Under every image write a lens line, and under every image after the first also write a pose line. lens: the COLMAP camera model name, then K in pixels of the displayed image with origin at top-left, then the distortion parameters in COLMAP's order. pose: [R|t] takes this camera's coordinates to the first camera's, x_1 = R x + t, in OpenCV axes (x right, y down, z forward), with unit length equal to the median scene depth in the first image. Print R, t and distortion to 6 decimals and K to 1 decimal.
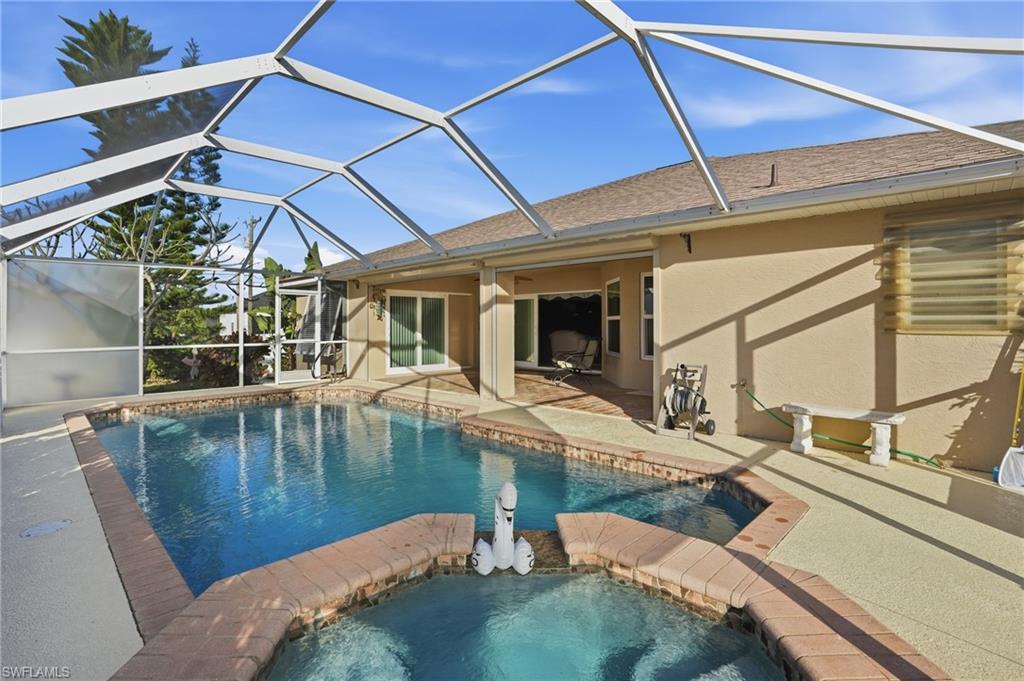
lens RADIAL K [[484.4, 0, 507.1], [0, 484.4, 328.3], [0, 0, 1]] dist [-0.074920, 0.028353]
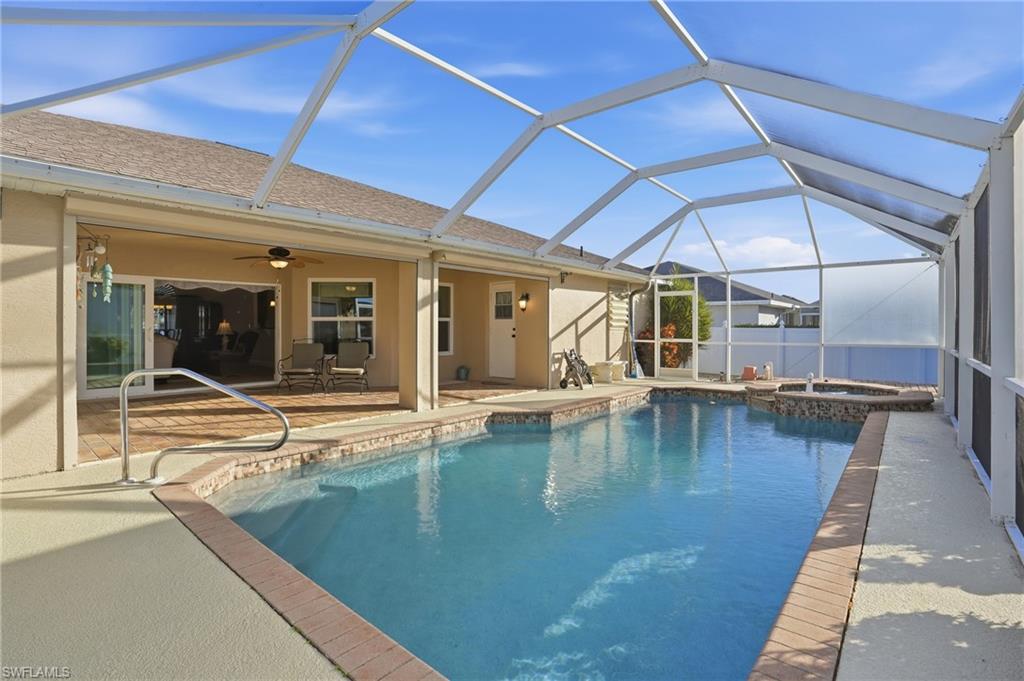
lens RADIAL K [[484.4, 0, 507.1], [0, 484.4, 328.3], [0, 0, 1]] dist [-0.074920, 0.028353]
pose [[-0.071234, 0.002099, 0.997457, -0.908595], [0.008405, 0.999964, -0.001504, 0.002757], [-0.997424, 0.008277, -0.071249, 0.911346]]
